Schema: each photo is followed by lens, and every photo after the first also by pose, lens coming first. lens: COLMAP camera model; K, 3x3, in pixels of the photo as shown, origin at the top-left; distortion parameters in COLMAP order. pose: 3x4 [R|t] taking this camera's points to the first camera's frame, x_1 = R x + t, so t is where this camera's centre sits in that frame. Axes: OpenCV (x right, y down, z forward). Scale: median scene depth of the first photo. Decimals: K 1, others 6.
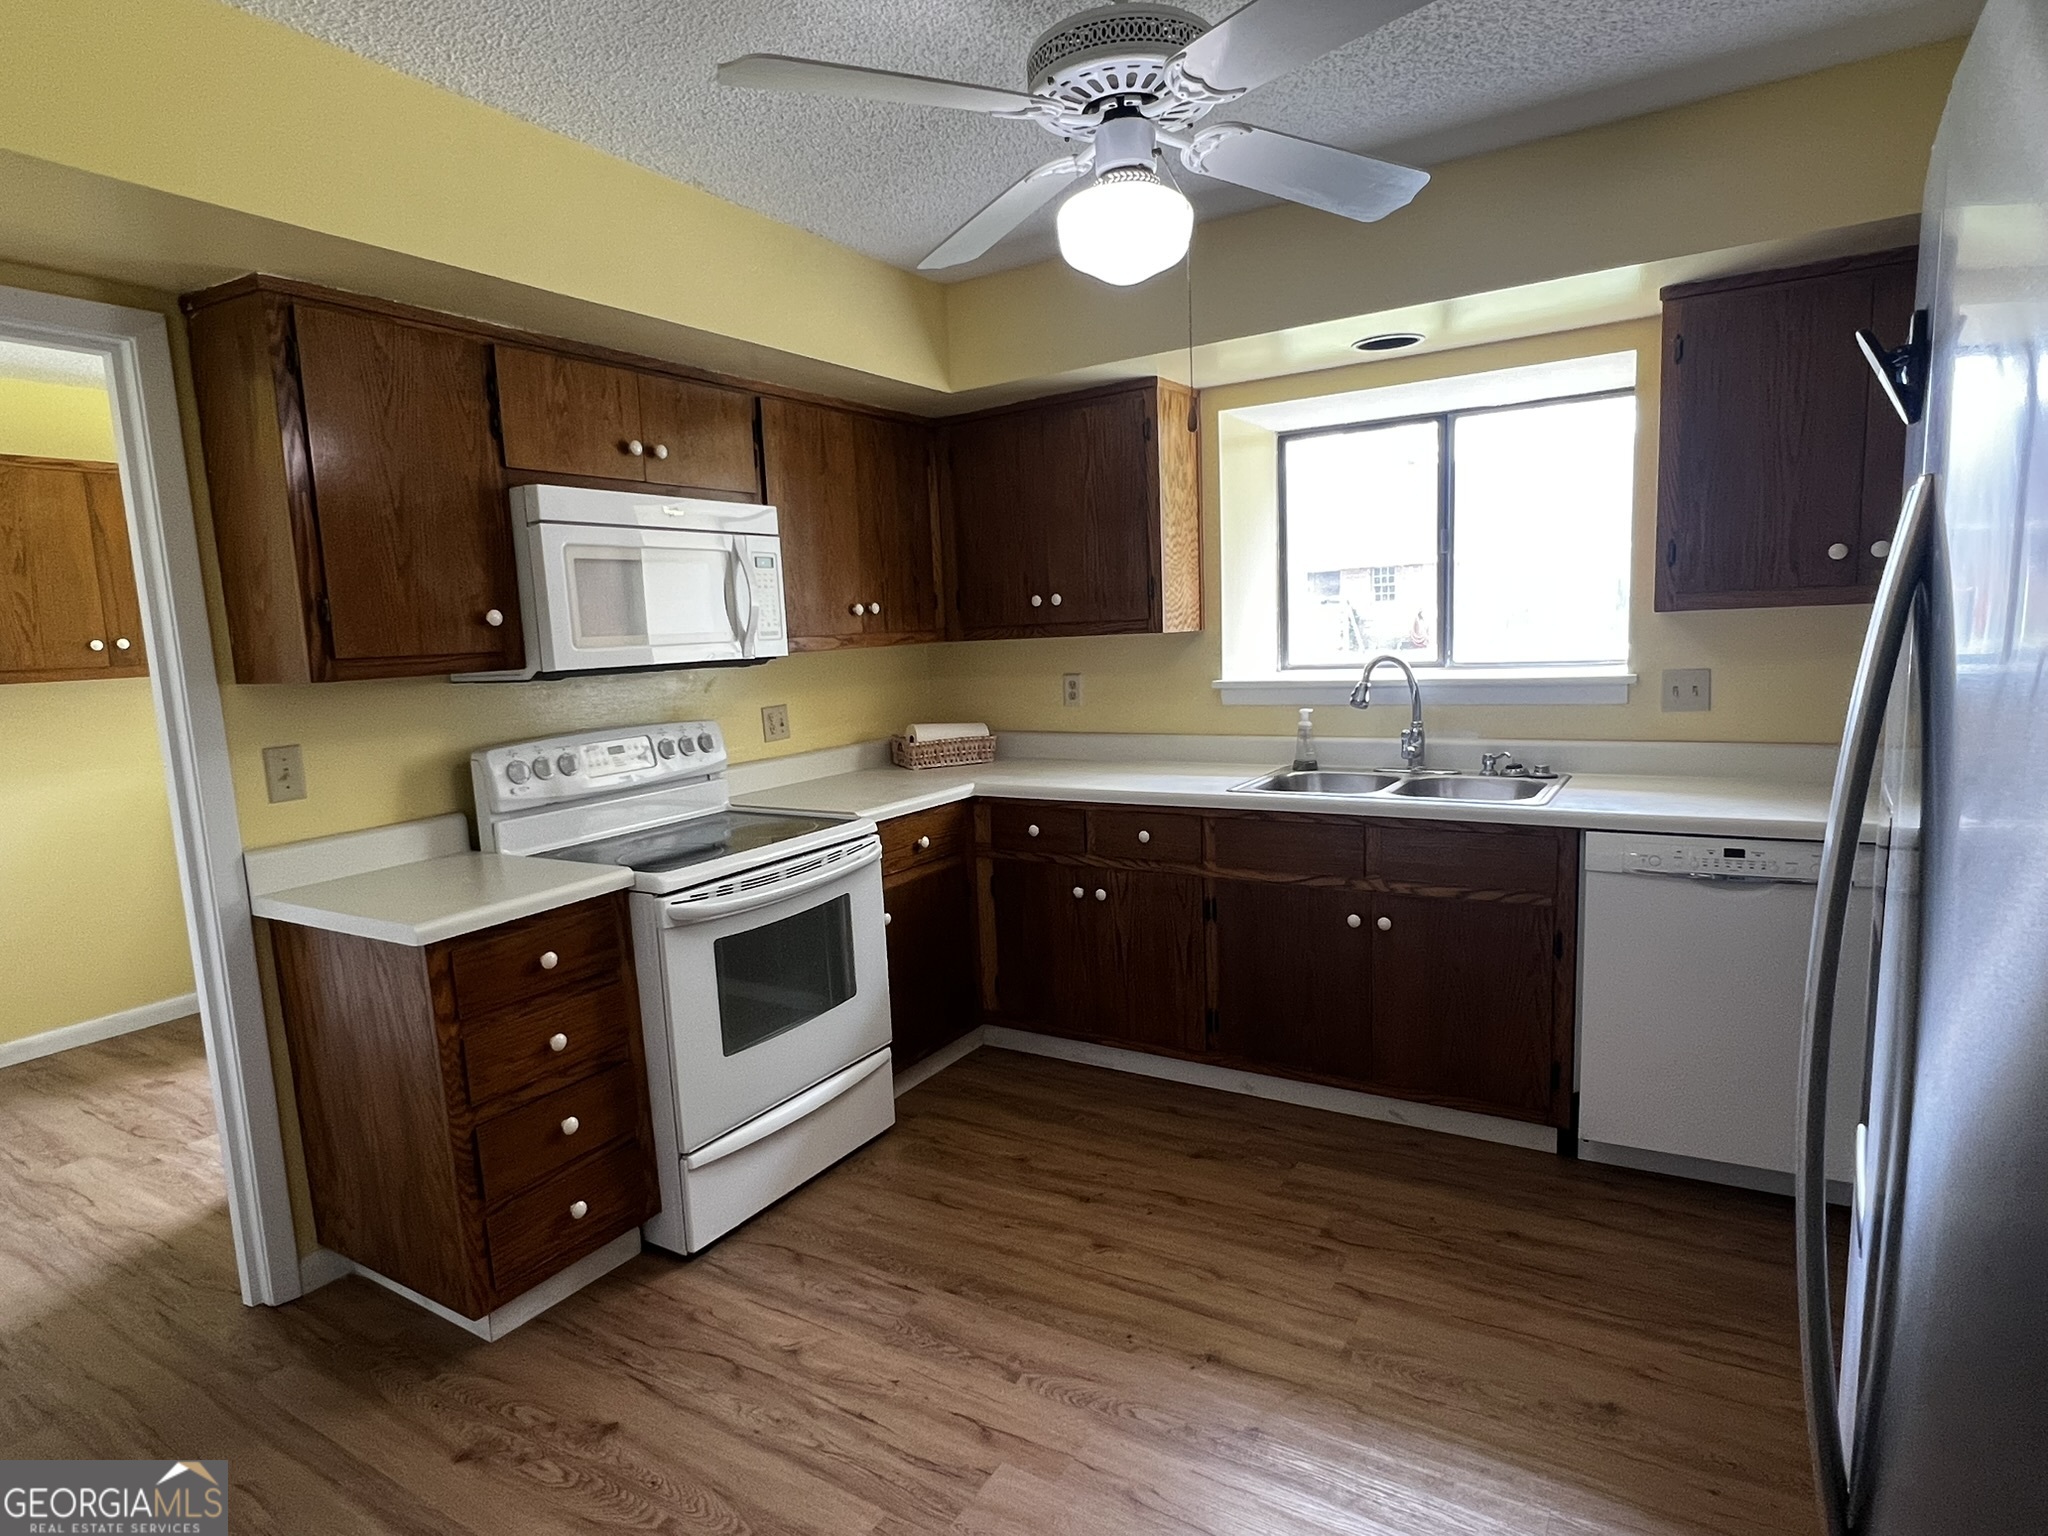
lens RADIAL K [[1114.4, 0, 1015.4], [0, 1114.4, 777.6], [0, 0, 1]] dist [0.000591, -0.001692]
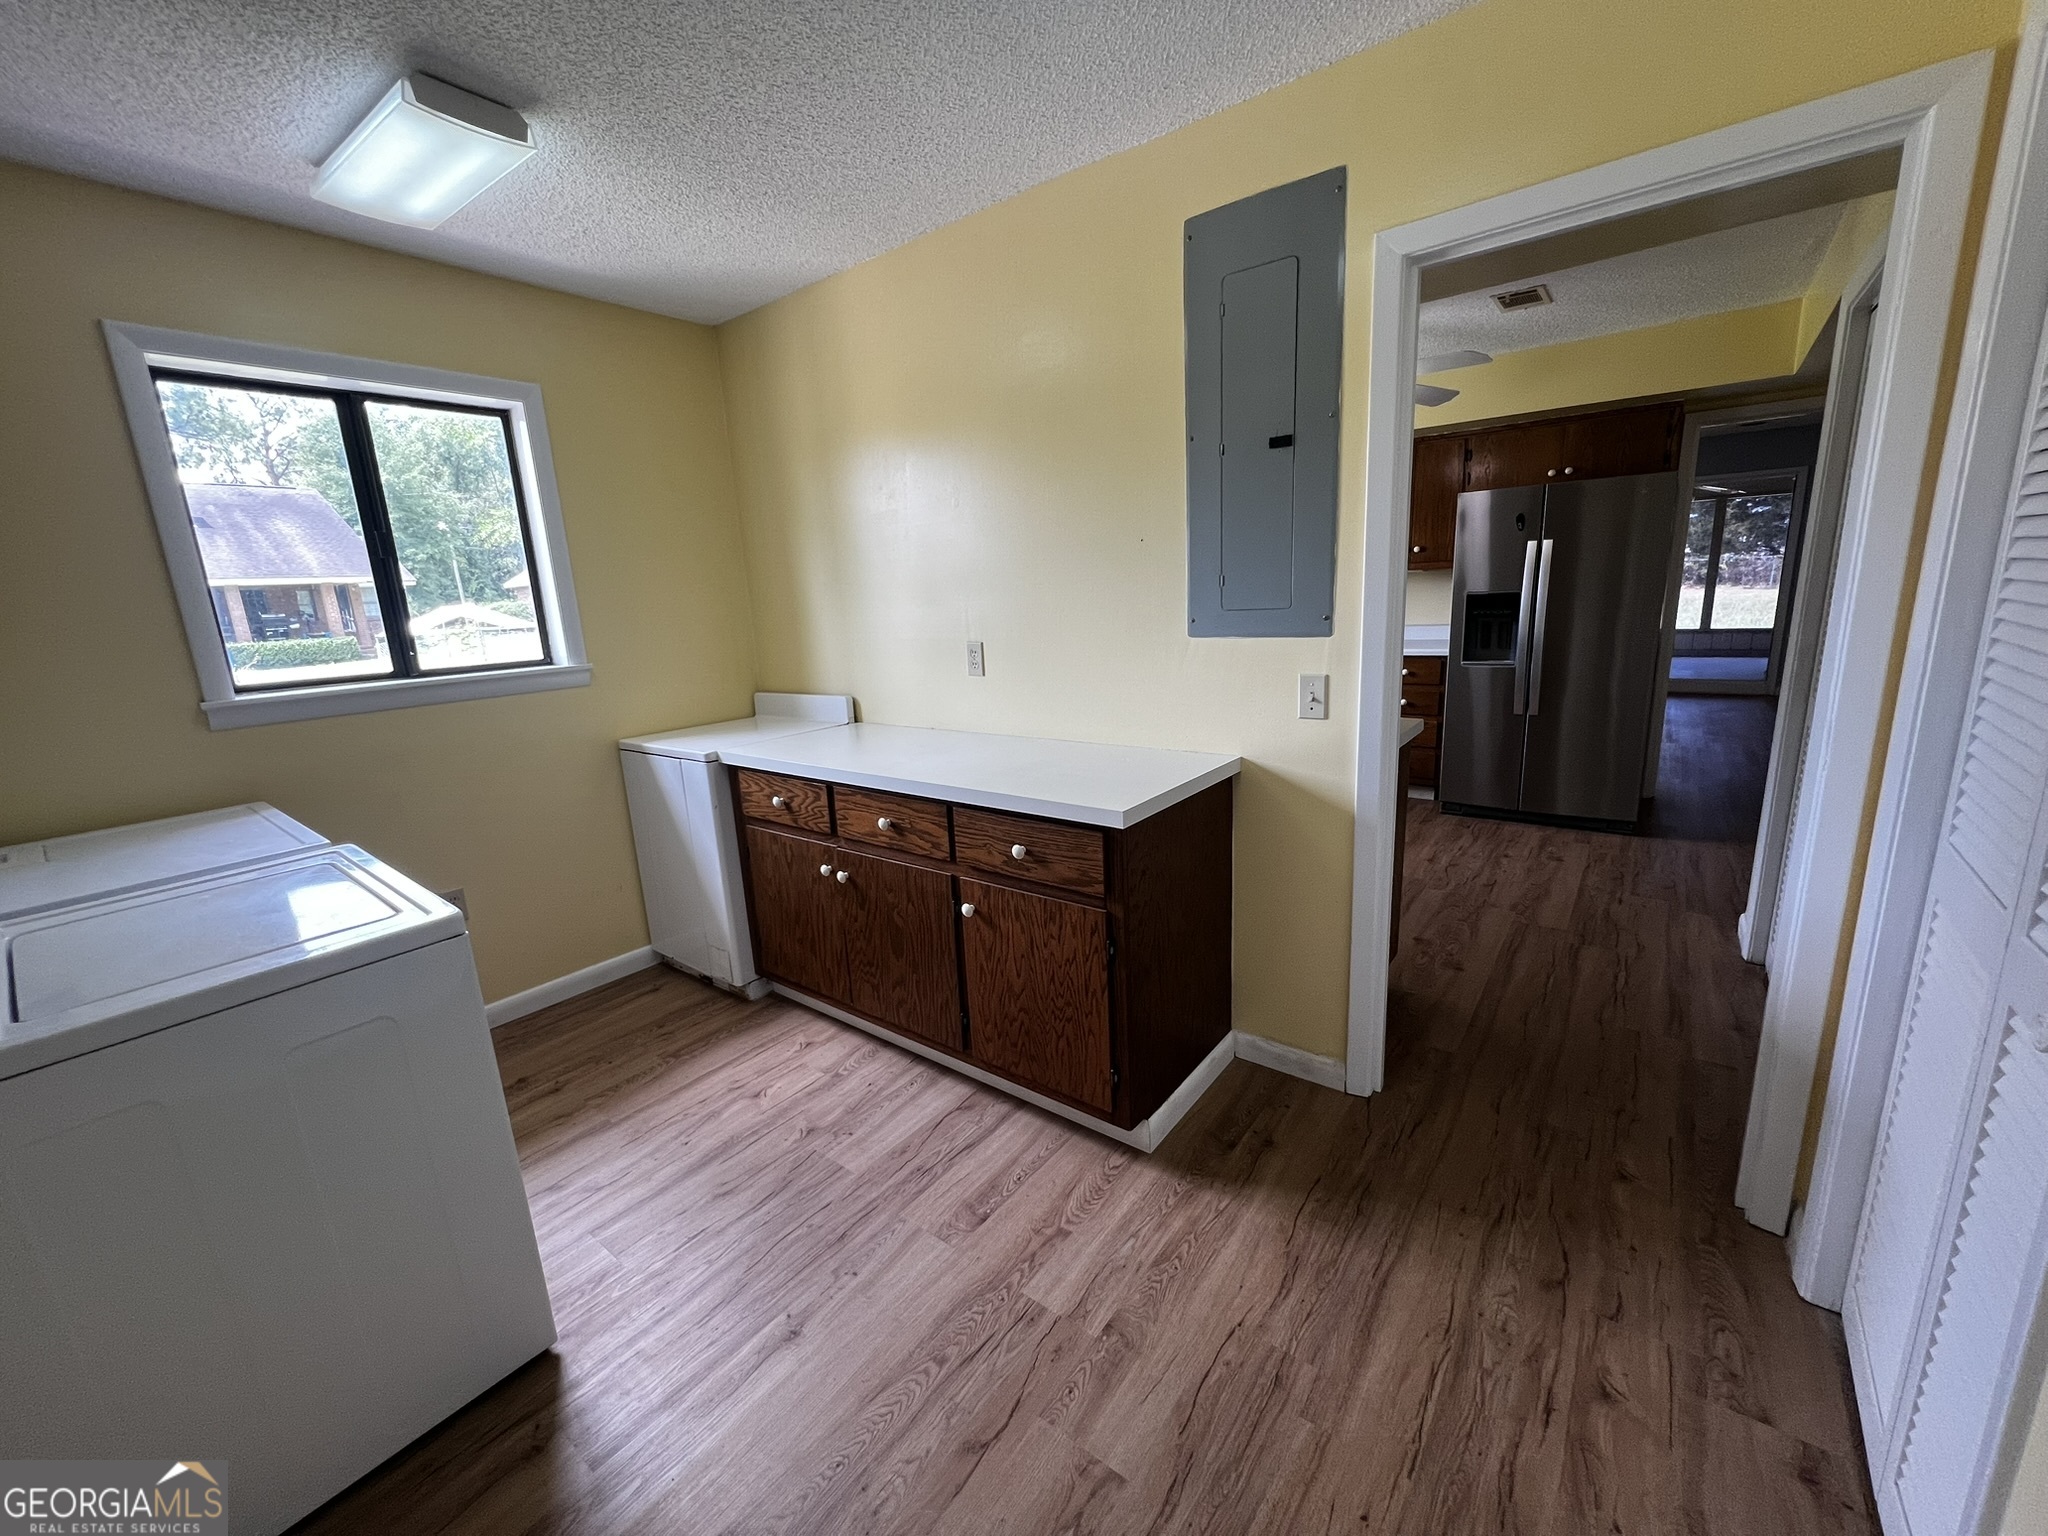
lens RADIAL K [[809.0, 0, 1023.3], [0, 809.0, 772.4], [0, 0, 1]] dist [-0.003546, 0.000468]
pose [[0.106086, -0.180293, 0.977875, -1.181839], [0.185974, 0.969669, 0.158605, -0.061748], [-0.976811, 0.165033, 0.136398, 0.925861]]
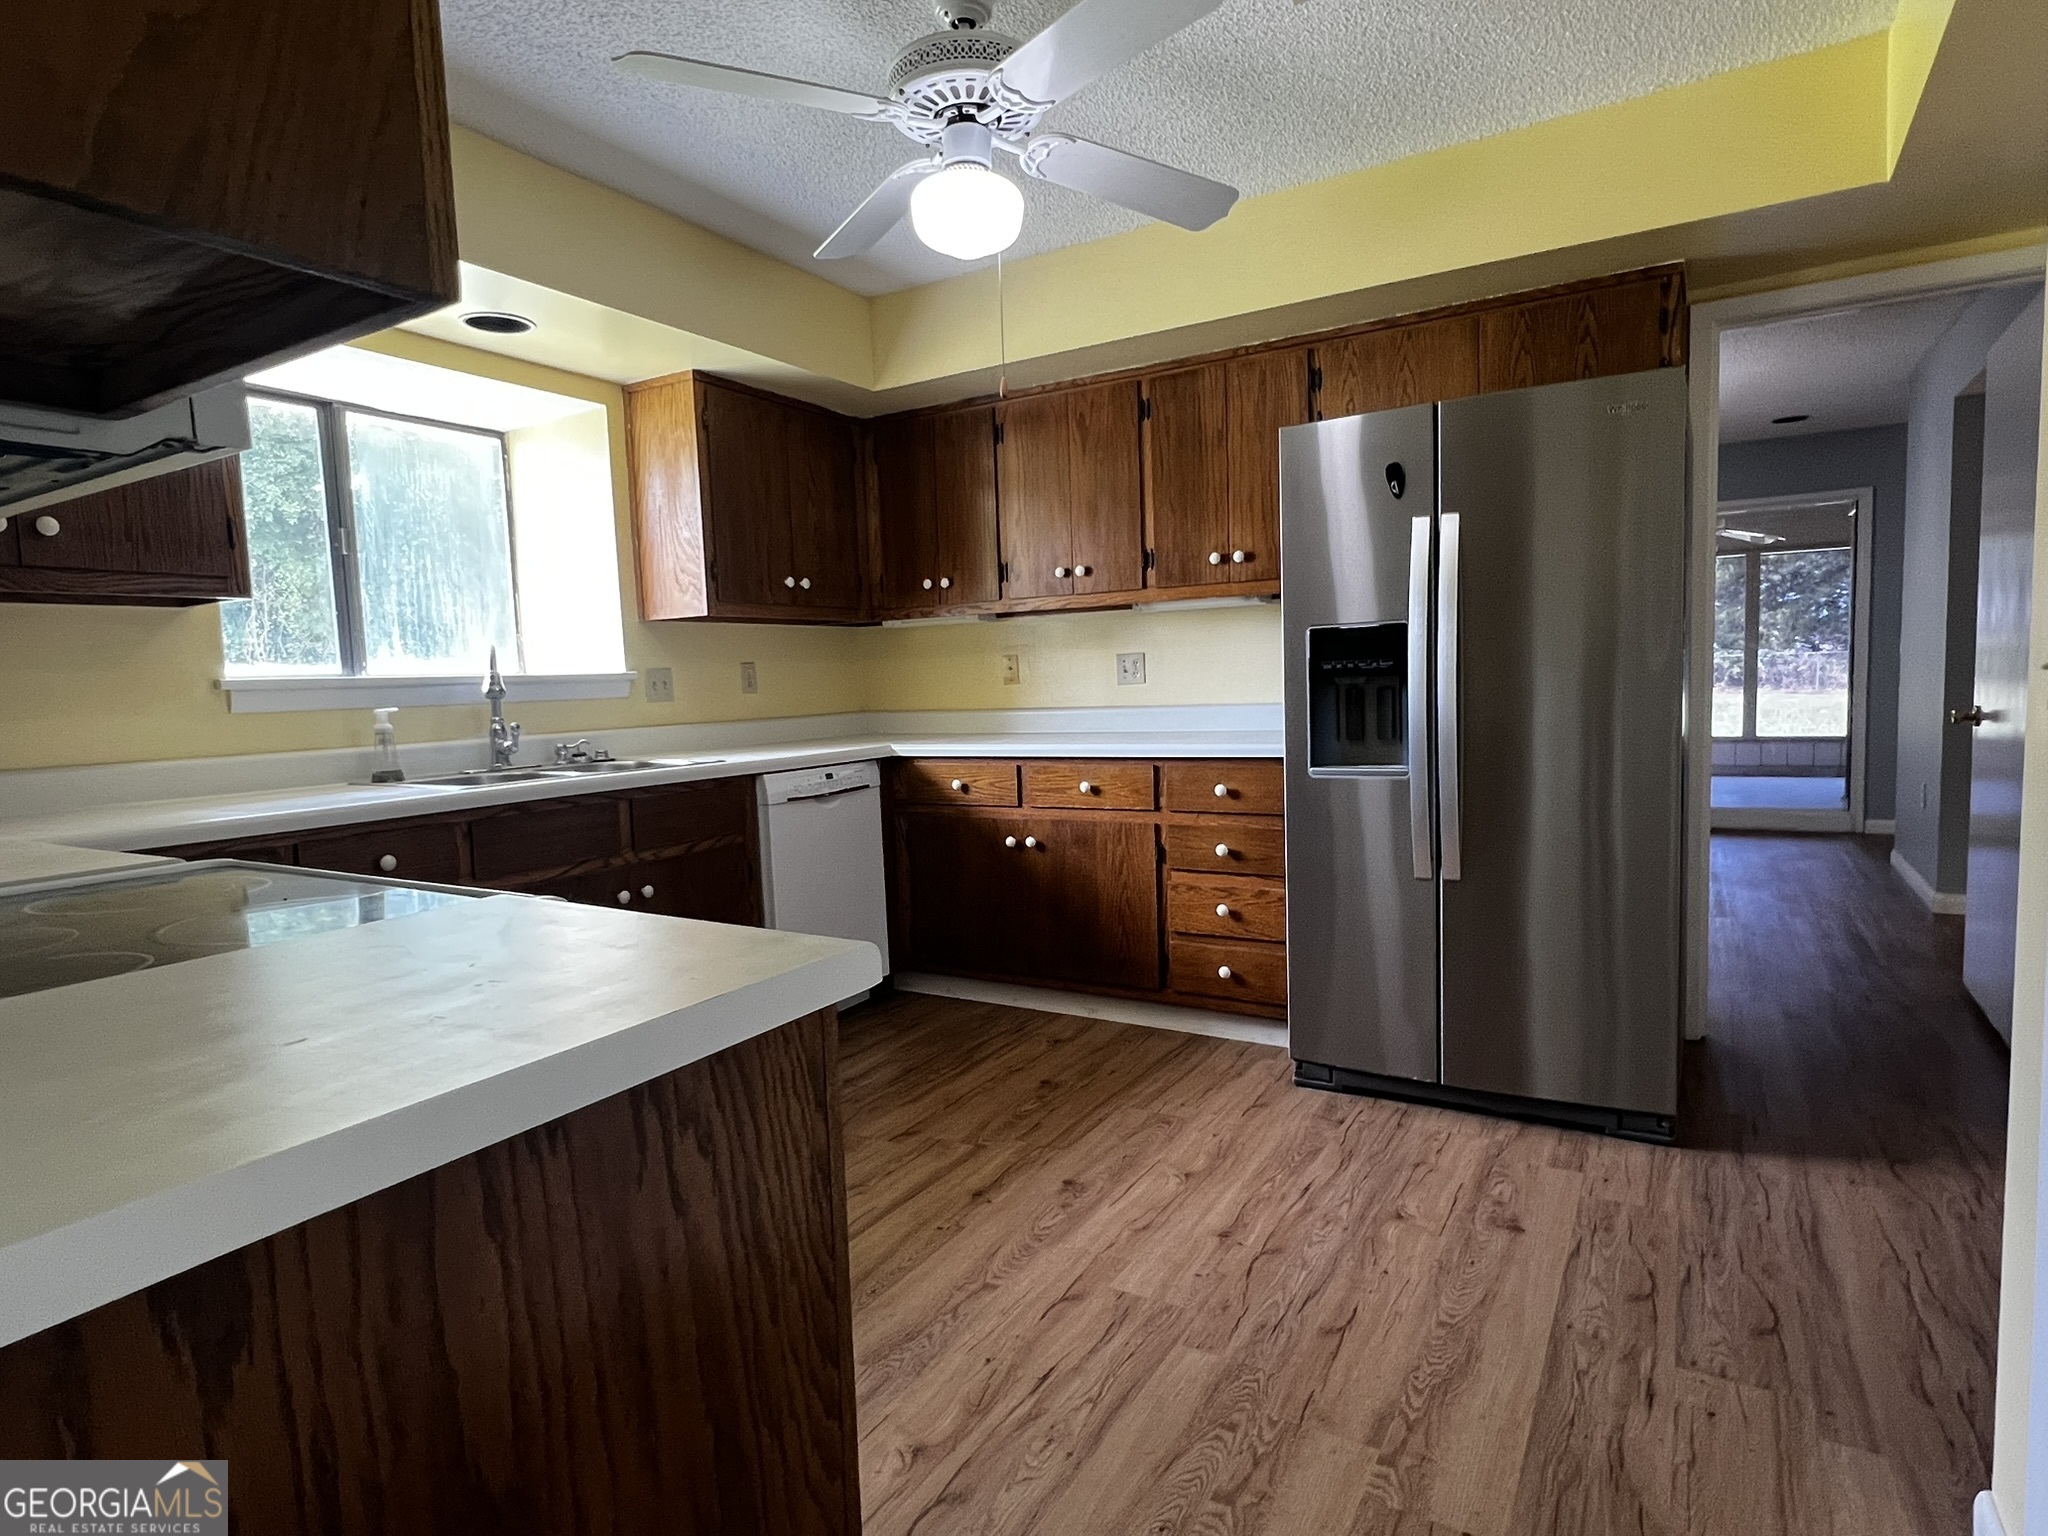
lens RADIAL K [[1114.4, 0, 1018.1], [0, 1114.4, 775.7], [0, 0, 1]] dist [0.000591, -0.001692]
pose [[-0.009972, -0.039404, 0.999174, -0.630387], [0.175798, 0.983591, 0.040544, 0.040515], [-0.984376, 0.176057, -0.002881, 0.590322]]
